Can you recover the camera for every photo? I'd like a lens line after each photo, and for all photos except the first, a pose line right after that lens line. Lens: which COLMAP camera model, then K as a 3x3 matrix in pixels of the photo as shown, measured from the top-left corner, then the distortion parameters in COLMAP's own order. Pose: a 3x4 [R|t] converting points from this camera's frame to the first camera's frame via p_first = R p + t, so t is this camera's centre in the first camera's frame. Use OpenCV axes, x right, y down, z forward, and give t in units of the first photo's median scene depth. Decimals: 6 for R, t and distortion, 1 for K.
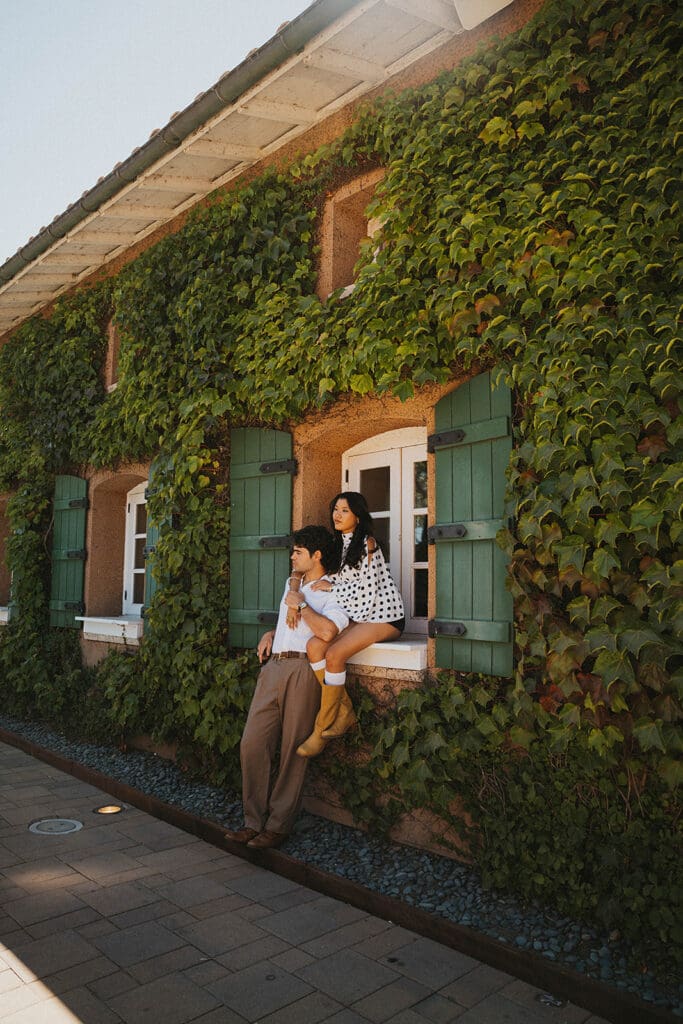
lens RADIAL K [[752.8, 0, 341.5], [0, 752.8, 512.0], [0, 0, 1]] dist [-0.147299, 0.099445]
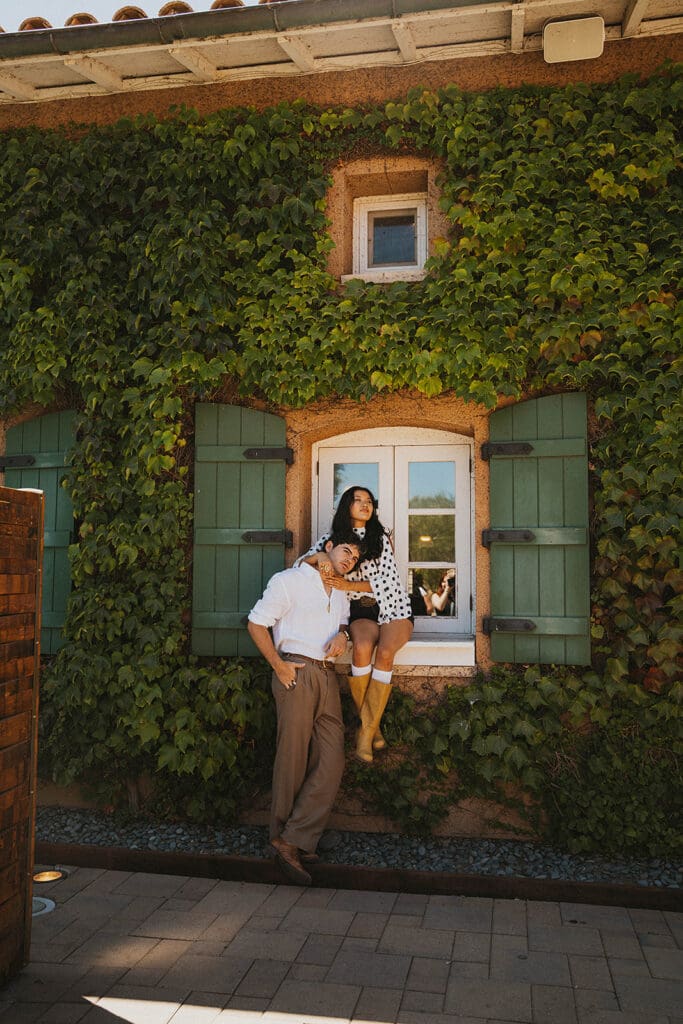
lens RADIAL K [[912.7, 0, 341.5], [0, 912.7, 512.0], [0, 0, 1]] dist [-0.068784, 0.087321]
pose [[0.815624, 0.042553, 0.577015, -0.828004], [-0.057265, 0.998332, 0.007321, -0.003882], [-0.575741, -0.039014, 0.816701, 0.067026]]
